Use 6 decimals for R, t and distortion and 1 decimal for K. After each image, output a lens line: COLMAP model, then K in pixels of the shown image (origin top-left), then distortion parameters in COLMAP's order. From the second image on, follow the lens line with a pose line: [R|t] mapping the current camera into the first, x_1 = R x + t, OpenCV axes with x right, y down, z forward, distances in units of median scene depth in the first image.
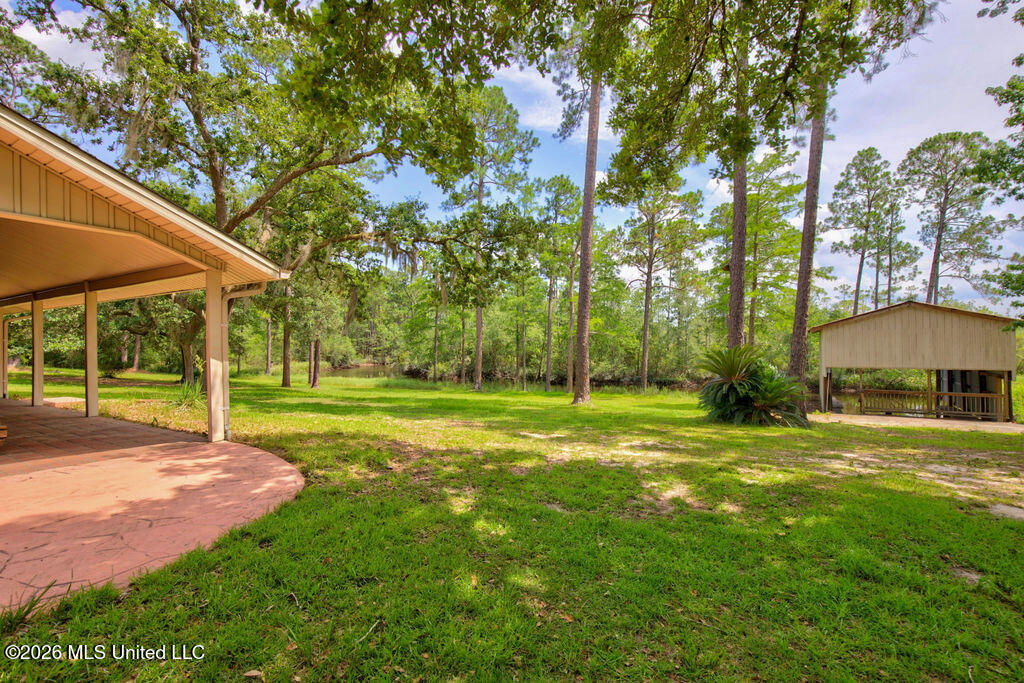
lens RADIAL K [[459.5, 0, 515.7], [0, 459.5, 339.4], [0, 0, 1]] dist [0.000034, 0.000849]
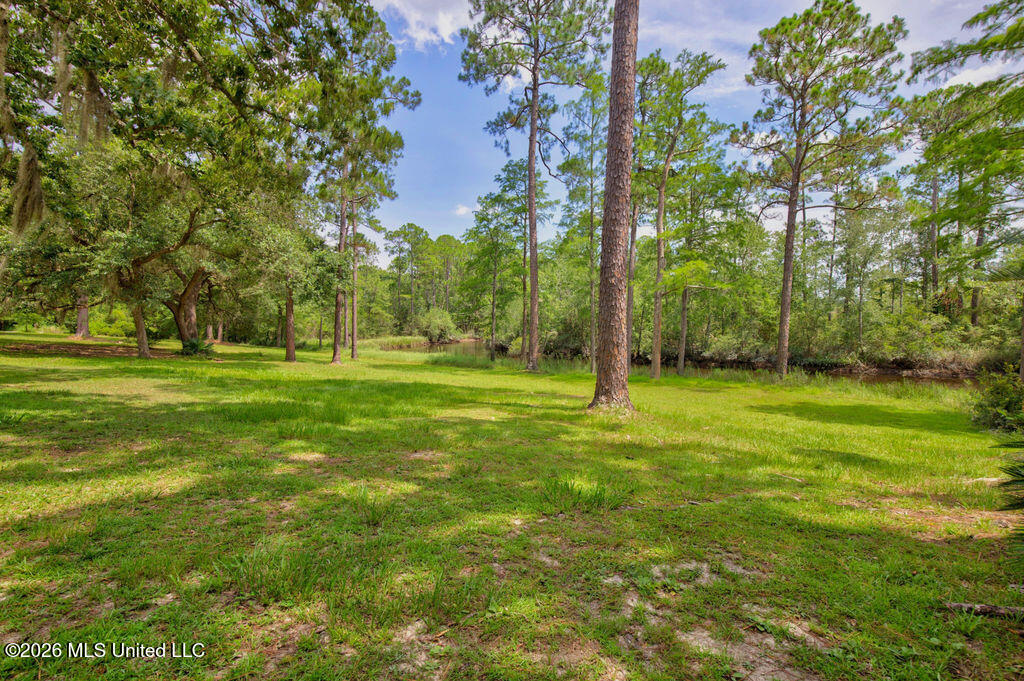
lens RADIAL K [[459.5, 0, 515.7], [0, 459.5, 338.4], [0, 0, 1]] dist [0.000034, 0.000849]
pose [[0.960785, 0.004904, -0.277249, 0.088077], [0.007597, 0.999003, 0.043997, 0.023259], [0.277189, -0.044378, 0.959790, 0.254294]]
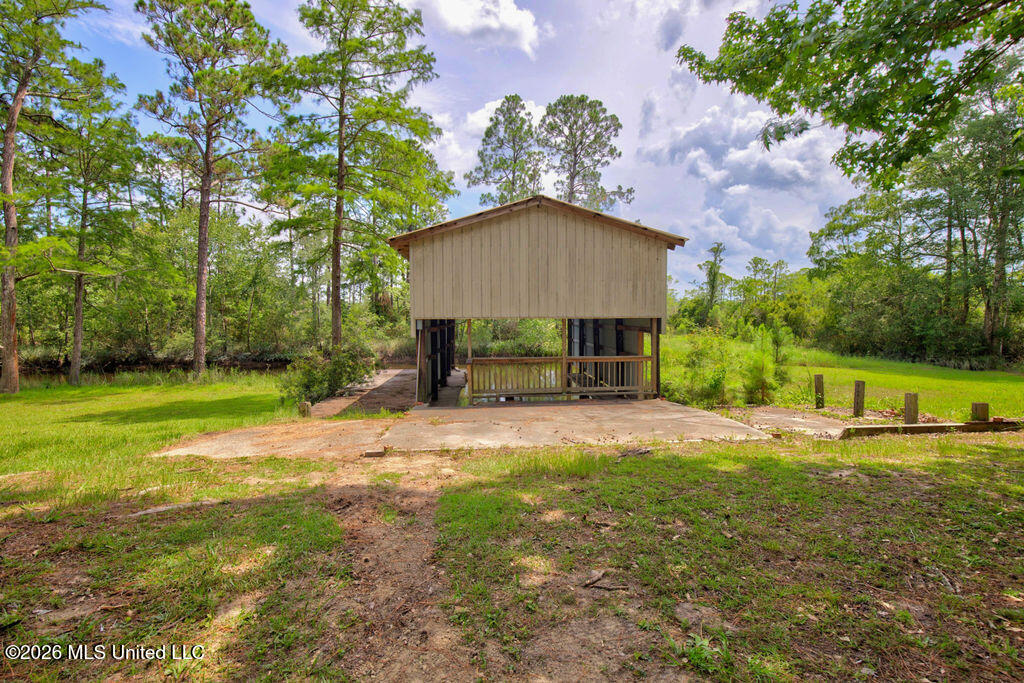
lens RADIAL K [[459.5, 0, 515.7], [0, 459.5, 339.4], [0, 0, 1]] dist [0.000034, 0.000849]
pose [[0.804022, -0.022599, 0.594169, 0.214039], [-0.007936, 0.998781, 0.048727, 0.026983], [-0.594546, -0.043893, 0.802863, 0.241558]]
